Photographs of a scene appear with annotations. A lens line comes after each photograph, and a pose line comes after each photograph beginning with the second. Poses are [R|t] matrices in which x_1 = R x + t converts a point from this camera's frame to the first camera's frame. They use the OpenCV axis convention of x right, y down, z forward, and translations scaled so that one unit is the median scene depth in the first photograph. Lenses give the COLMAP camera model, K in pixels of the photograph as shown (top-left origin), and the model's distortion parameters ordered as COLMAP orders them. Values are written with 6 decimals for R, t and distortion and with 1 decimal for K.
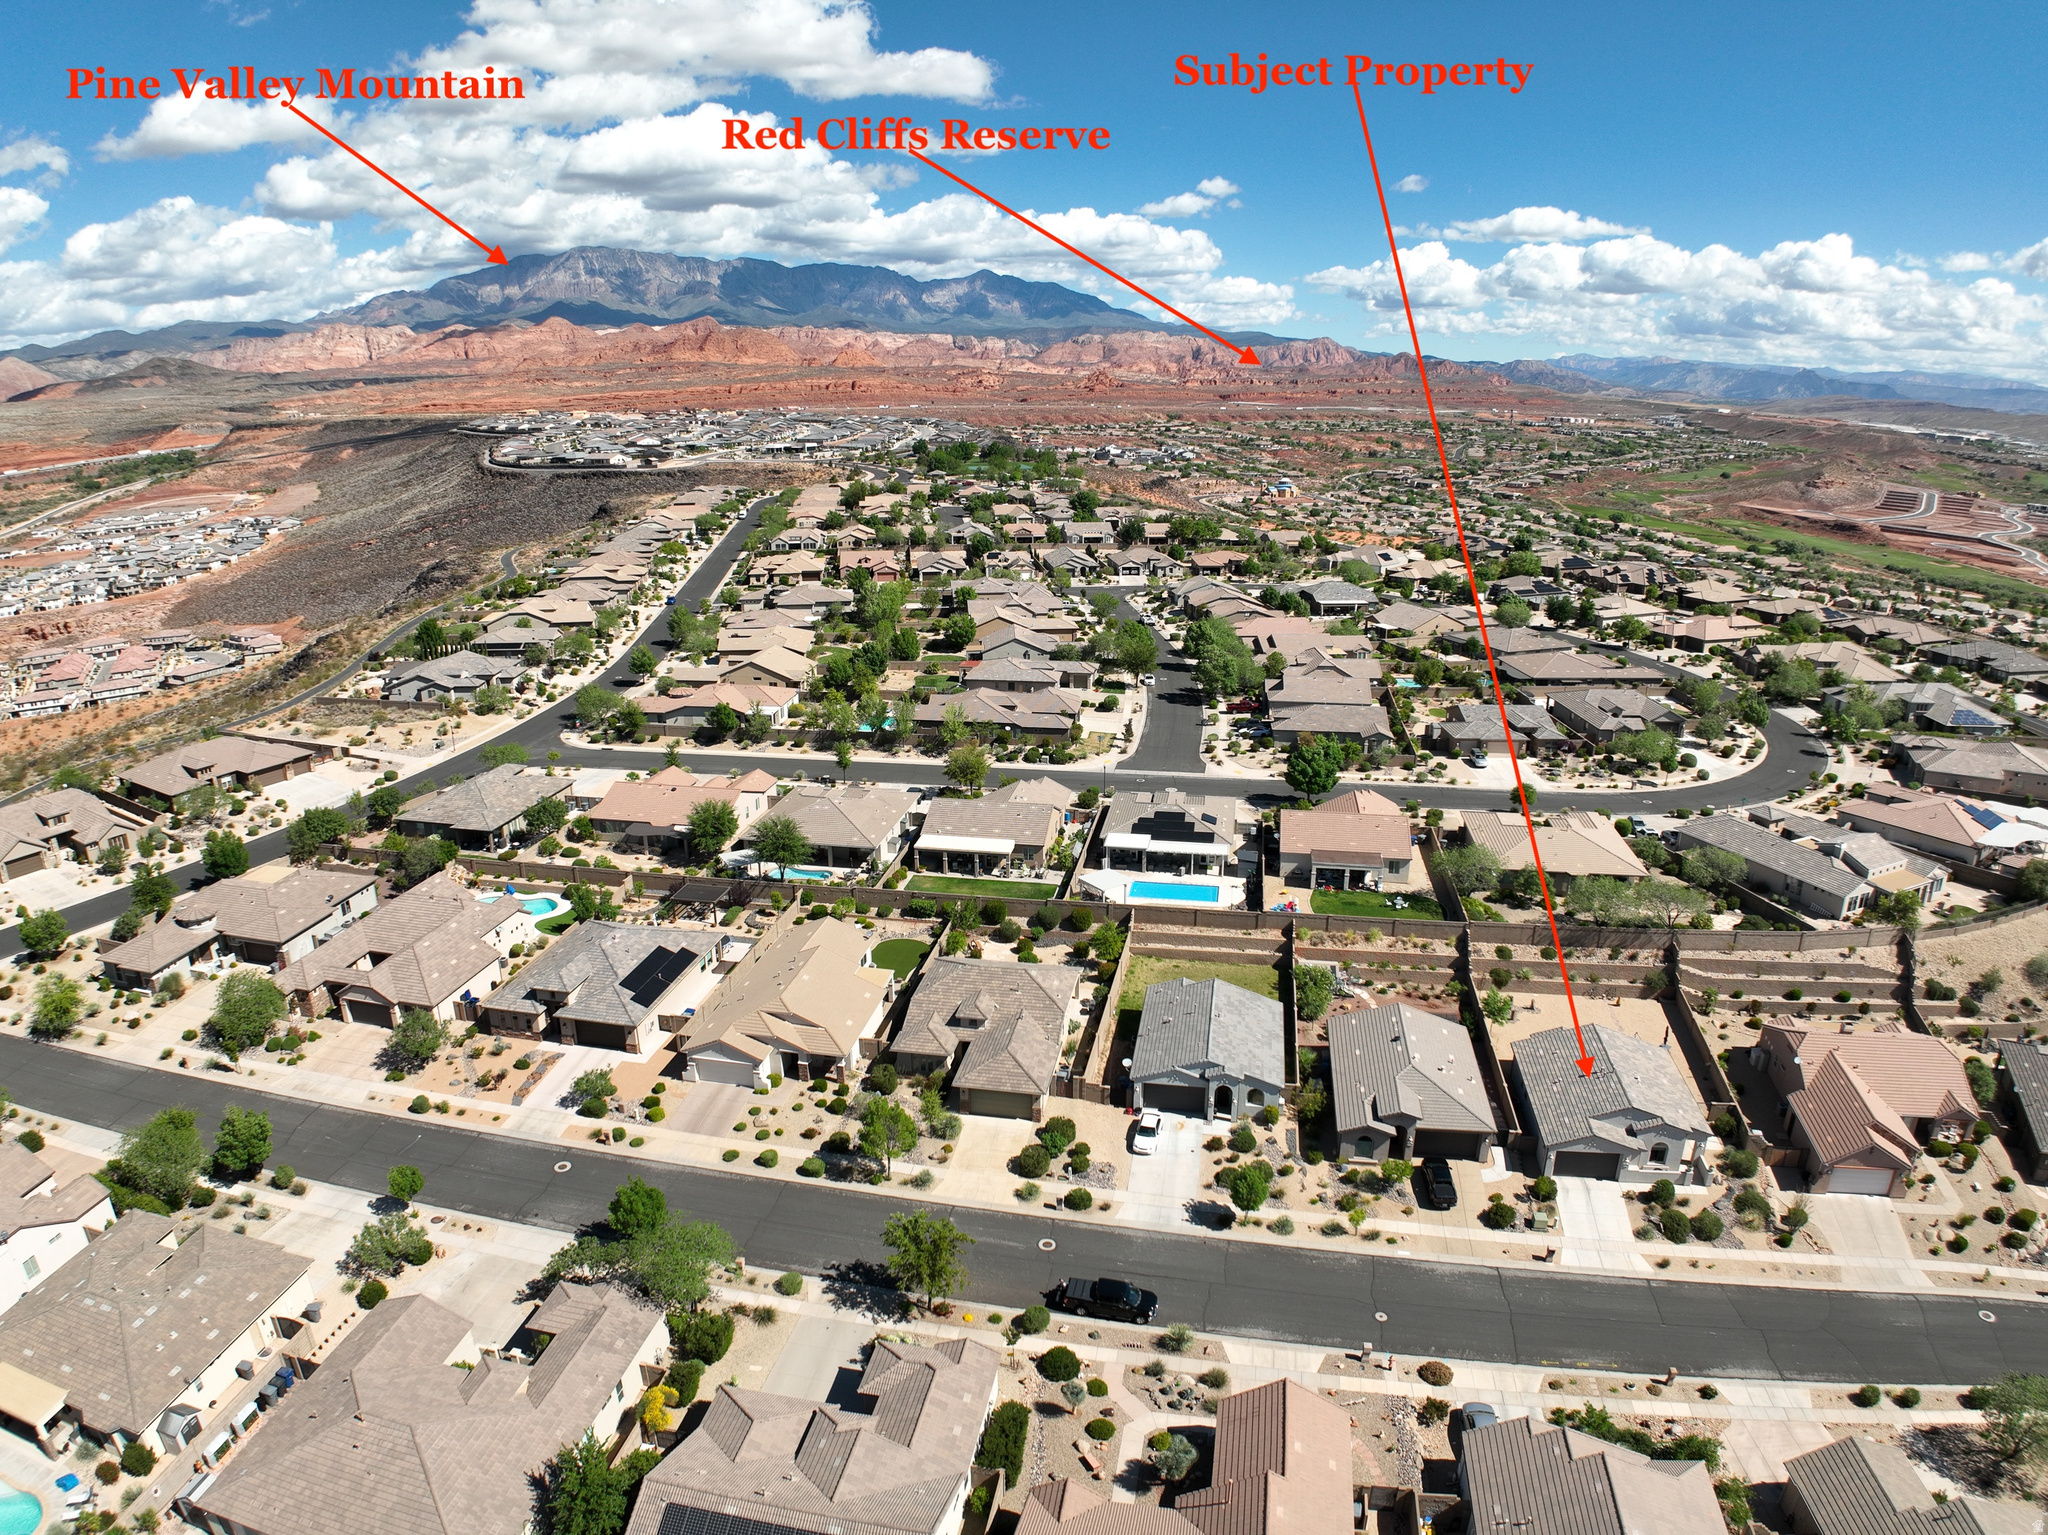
lens RADIAL K [[1283.2, 0, 1012.5], [0, 1283.2, 726.0], [0, 0, 1]] dist [-0.169240, 0.021286]
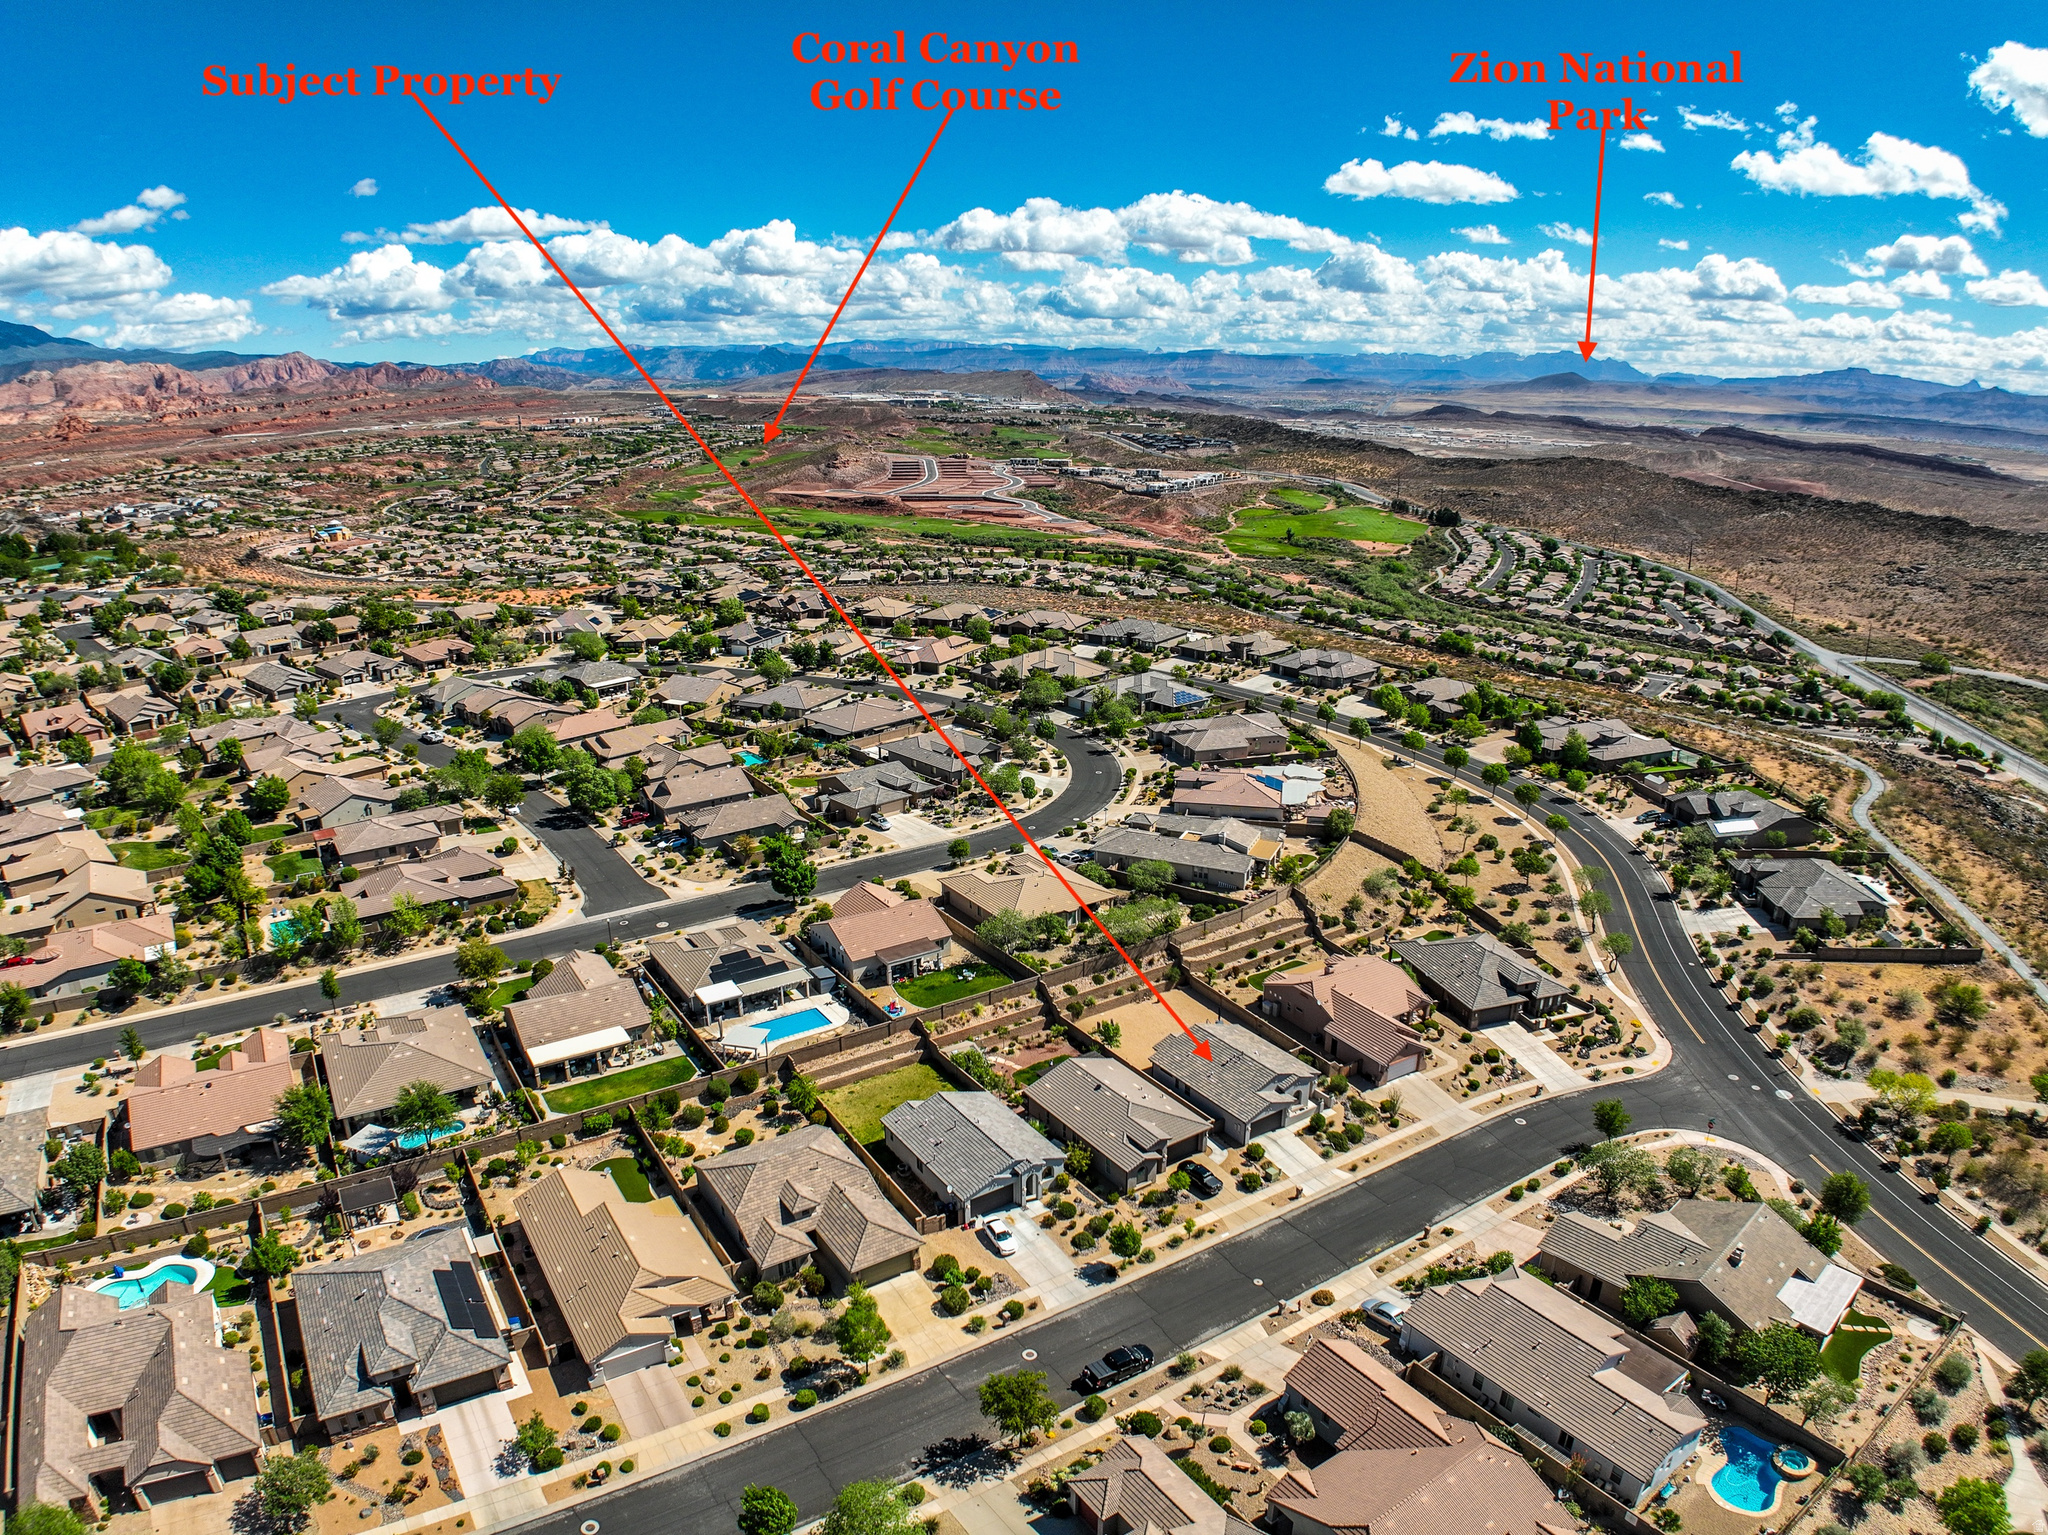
lens RADIAL K [[1283.2, 0, 1012.5], [0, 1283.2, 726.0], [0, 0, 1]] dist [-0.169240, 0.021286]
pose [[0.723421, -0.186603, 0.664712, -0.405098], [0.185410, 0.979923, 0.073305, -0.164791], [-0.665045, 0.070214, 0.743495, 0.053551]]
